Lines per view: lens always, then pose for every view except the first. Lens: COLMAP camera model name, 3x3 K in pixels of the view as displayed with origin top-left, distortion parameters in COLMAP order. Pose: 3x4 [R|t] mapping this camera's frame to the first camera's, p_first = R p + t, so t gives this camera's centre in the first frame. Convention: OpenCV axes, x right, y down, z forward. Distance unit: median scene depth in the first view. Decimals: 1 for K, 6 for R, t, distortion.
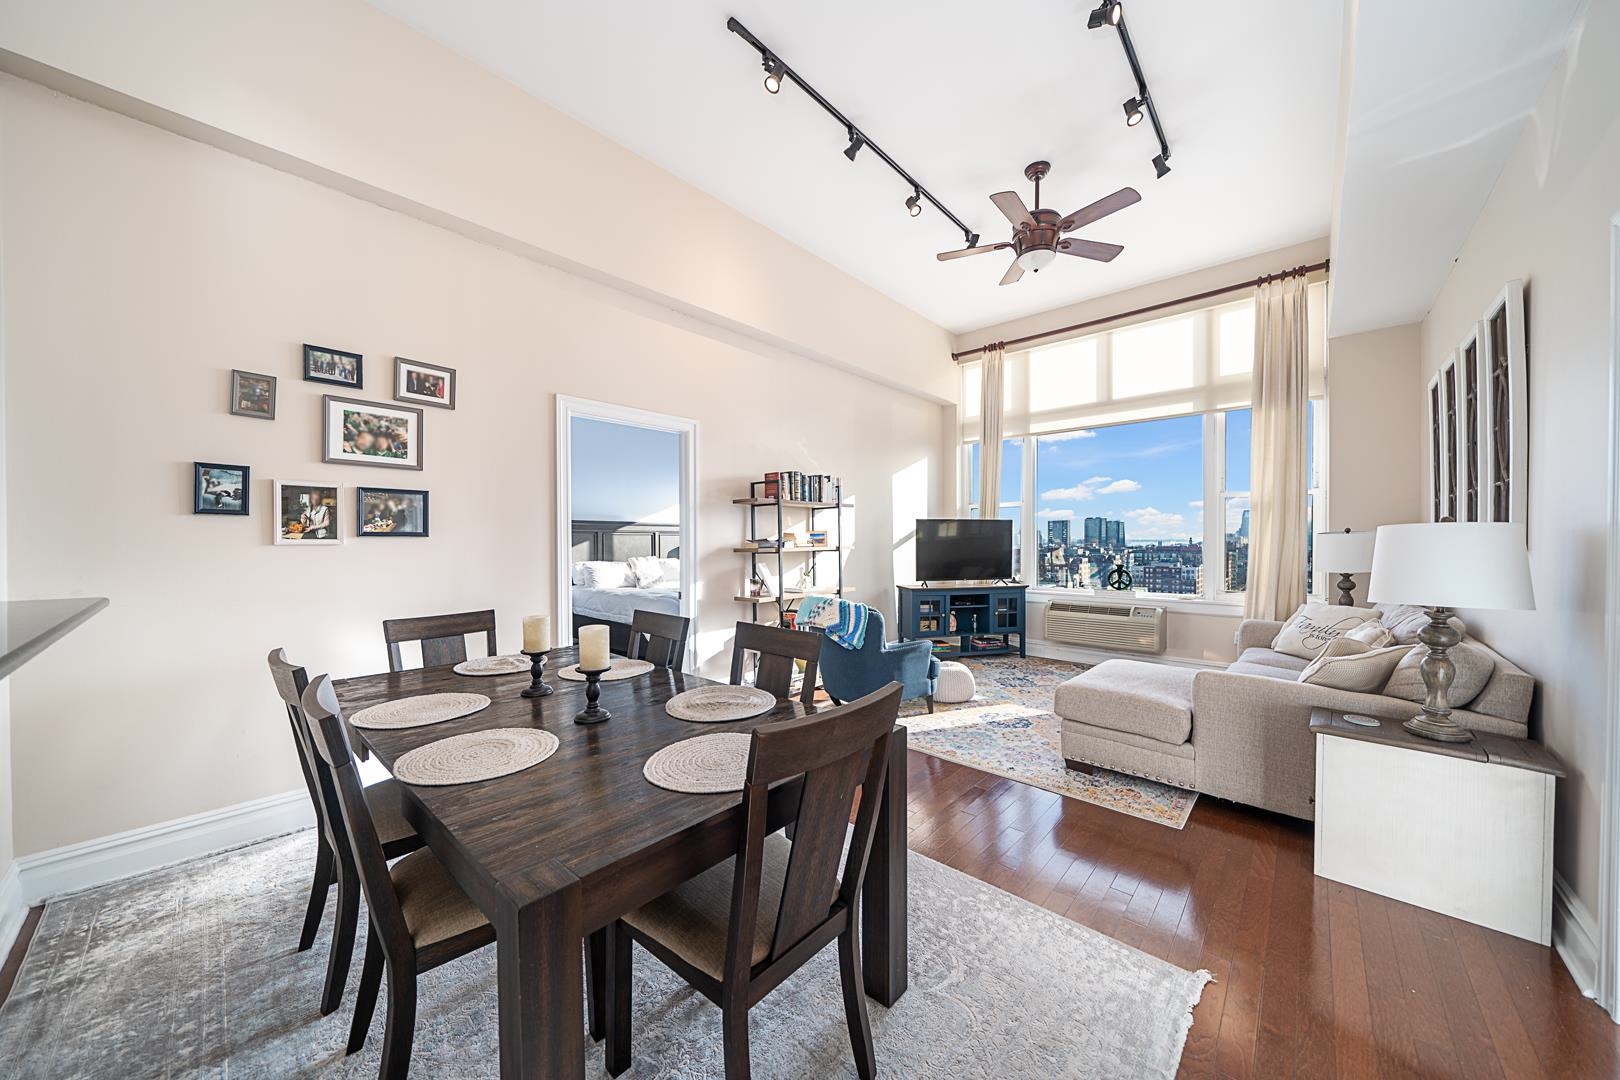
lens RADIAL K [[553.4, 0, 809.8], [0, 553.4, 546.4], [0, 0, 1]] dist [-0.004757, -0.000267]
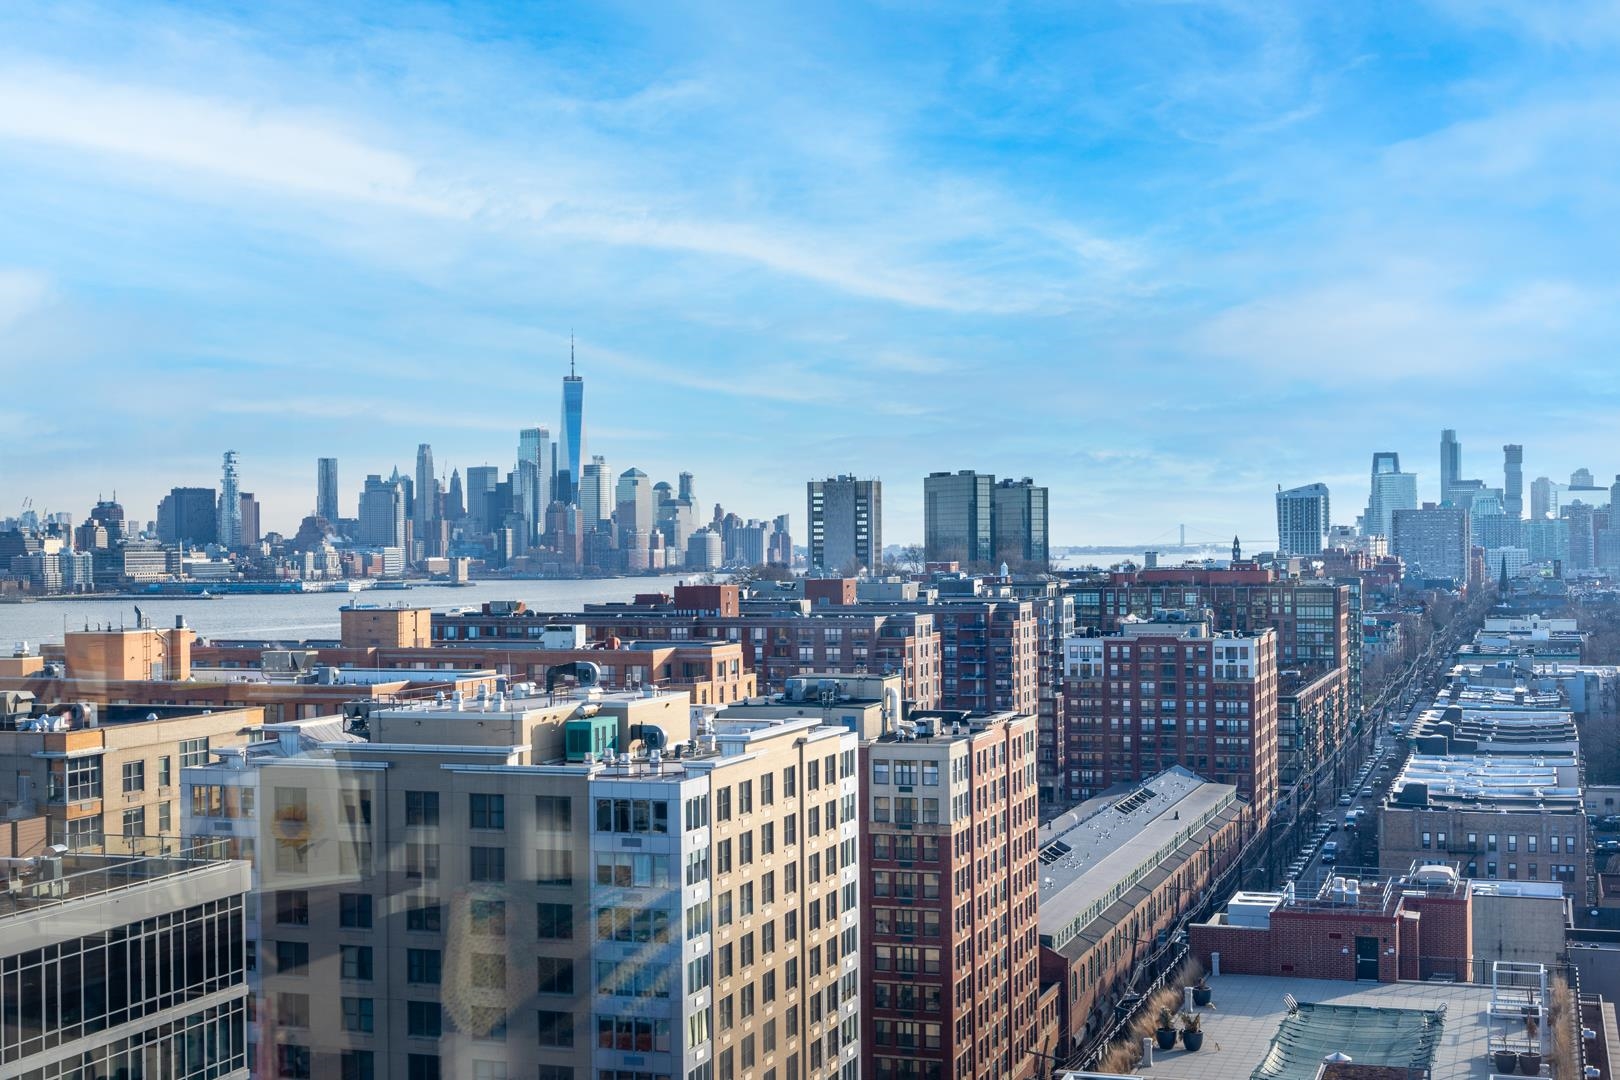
lens RADIAL K [[2129.4, 0, 828.2], [0, 2129.4, 534.7], [0, 0, 1]] dist [-0.031226, 0.000000]
pose [[0.915278, -0.004172, 0.402801, 0.890509], [0.012447, 0.999762, -0.017927, -0.063855], [-0.402630, 0.021422, 0.915112, 1.295130]]
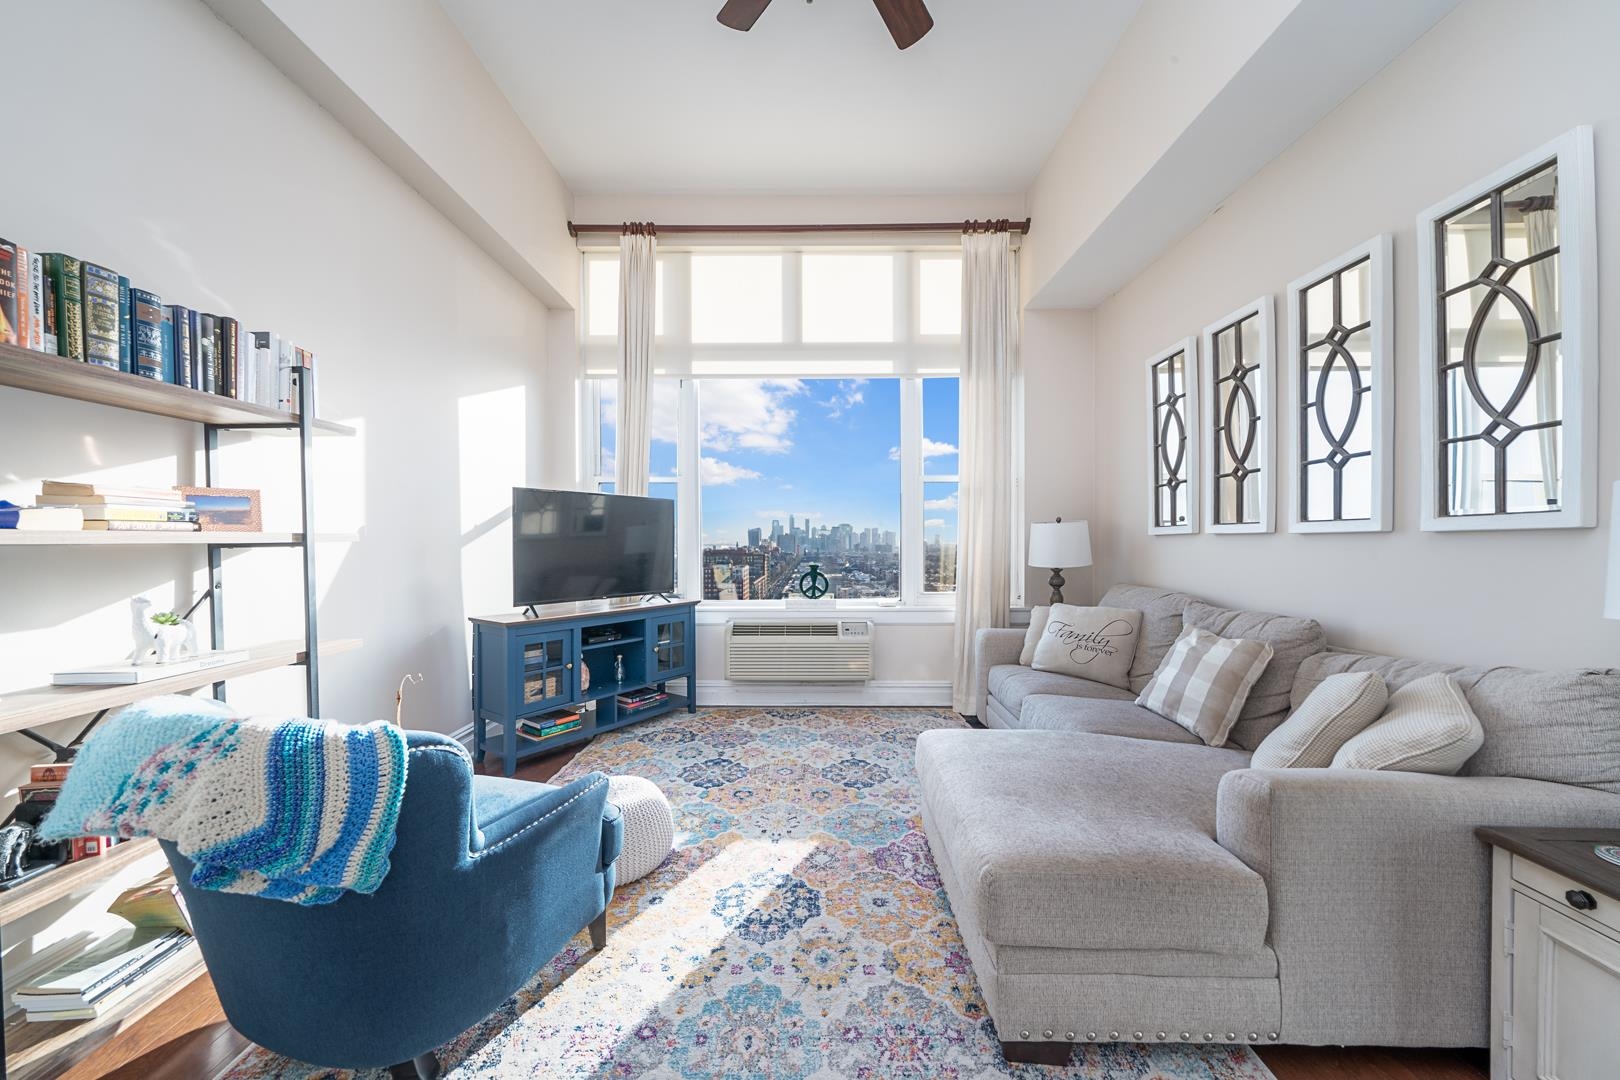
lens RADIAL K [[574.0, 0, 809.5], [0, 574.0, 548.0], [0, 0, 1]] dist [-0.001873, -0.000167]
pose [[0.744380, -0.004500, 0.667741, 0.062715], [0.008155, 0.999964, -0.002352, 0.017520], [-0.667706, 0.007197, 0.744390, 0.649037]]
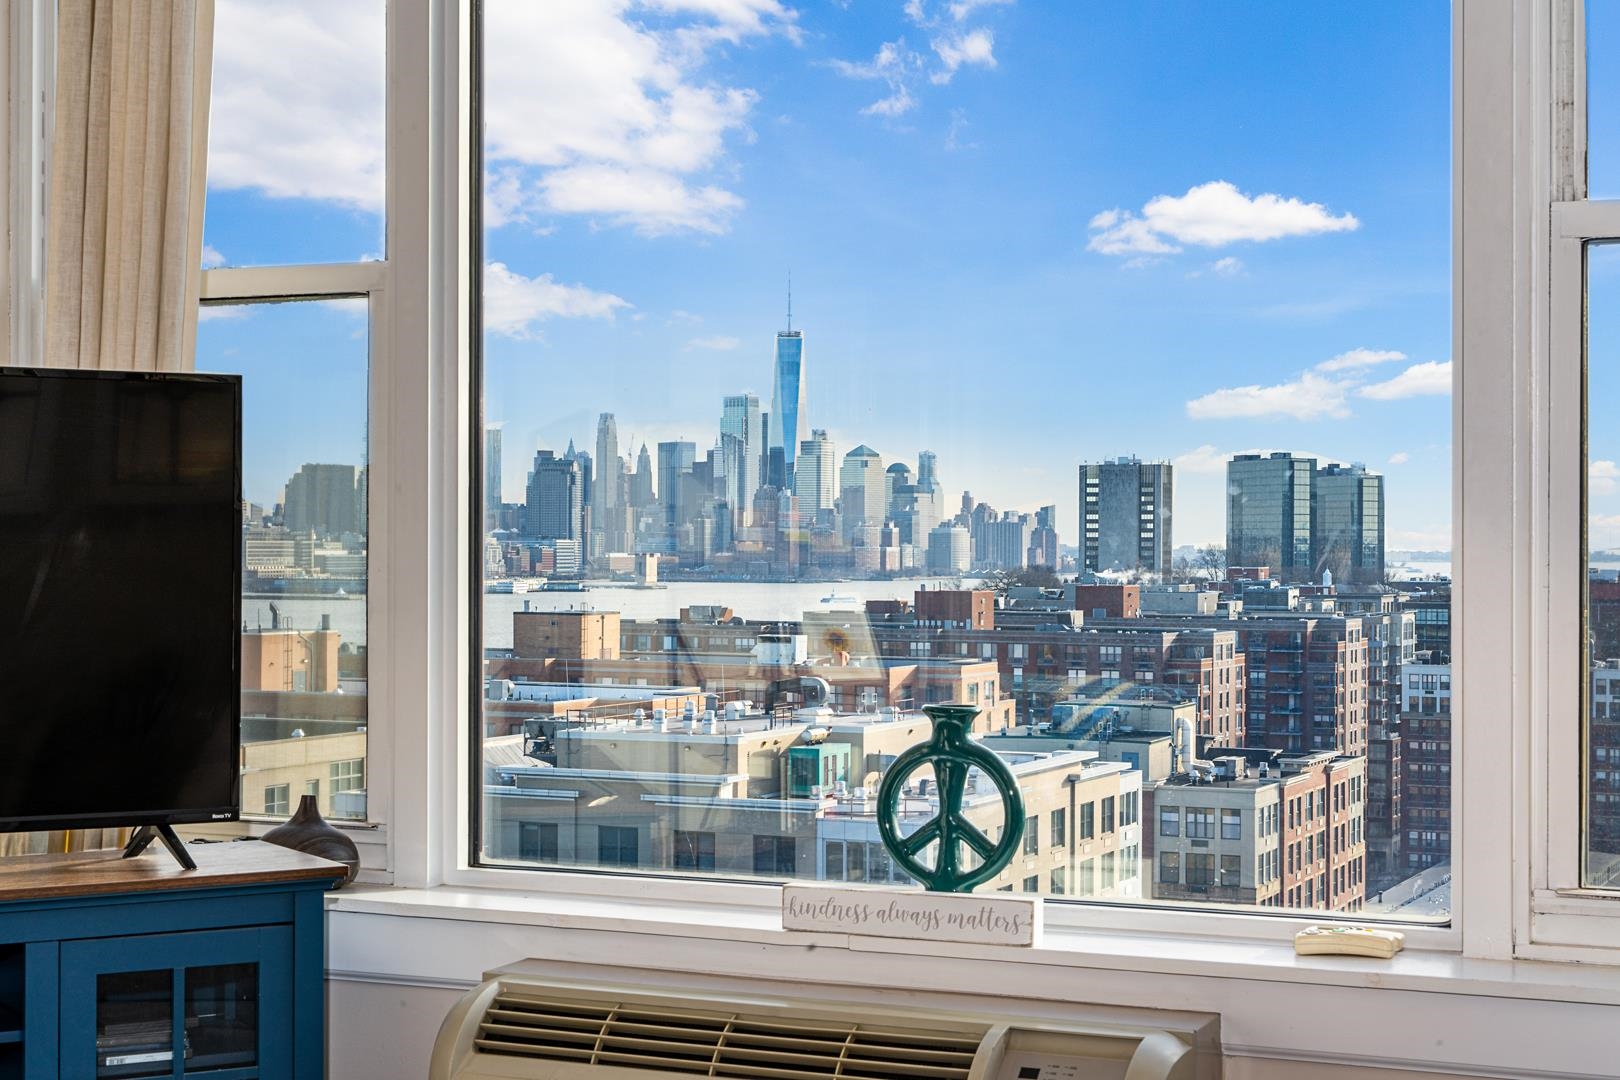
lens RADIAL K [[2653.1, 0, 817.2], [0, 2653.1, 535.9], [0, 0, 1]] dist [-0.009207, 0.000000]
pose [[0.953217, 0.008422, 0.302169, 0.493911], [-0.003731, 0.999863, -0.016097, 0.000541], [-0.302263, 0.014216, 0.953119, 0.562421]]
